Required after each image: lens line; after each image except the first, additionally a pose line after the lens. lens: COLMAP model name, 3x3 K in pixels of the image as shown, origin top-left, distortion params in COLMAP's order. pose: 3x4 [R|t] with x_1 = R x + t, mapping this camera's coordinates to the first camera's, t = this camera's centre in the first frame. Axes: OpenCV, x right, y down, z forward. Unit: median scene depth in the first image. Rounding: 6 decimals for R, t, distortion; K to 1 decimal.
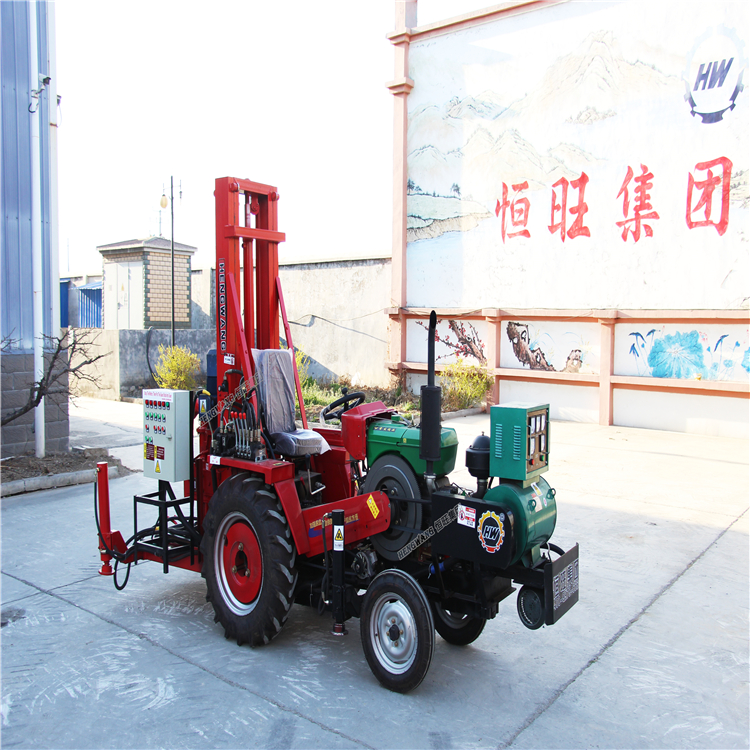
lens RADIAL K [[727.7, 0, 370.5], [0, 727.7, 367.8], [0, 0, 1]] dist [-0.027723, 0.000000]
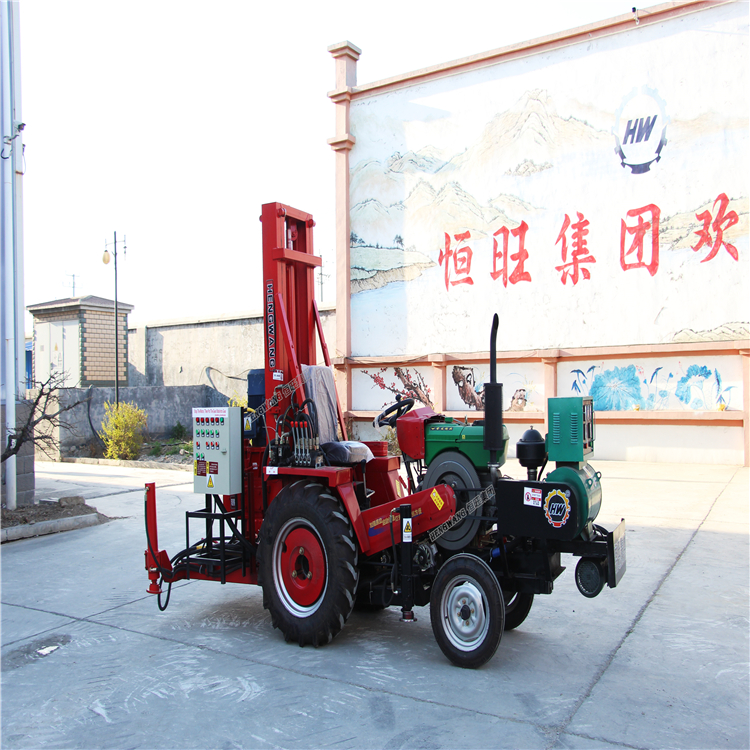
lens RADIAL K [[727.7, 0, 357.4], [0, 727.7, 414.7], [0, 0, 1]] dist [-0.027723, 0.000000]
pose [[0.992397, -0.037603, 0.117193, -0.132488], [0.040739, 0.998870, -0.024476, 0.048701], [-0.116140, 0.029065, 0.992808, -0.037576]]
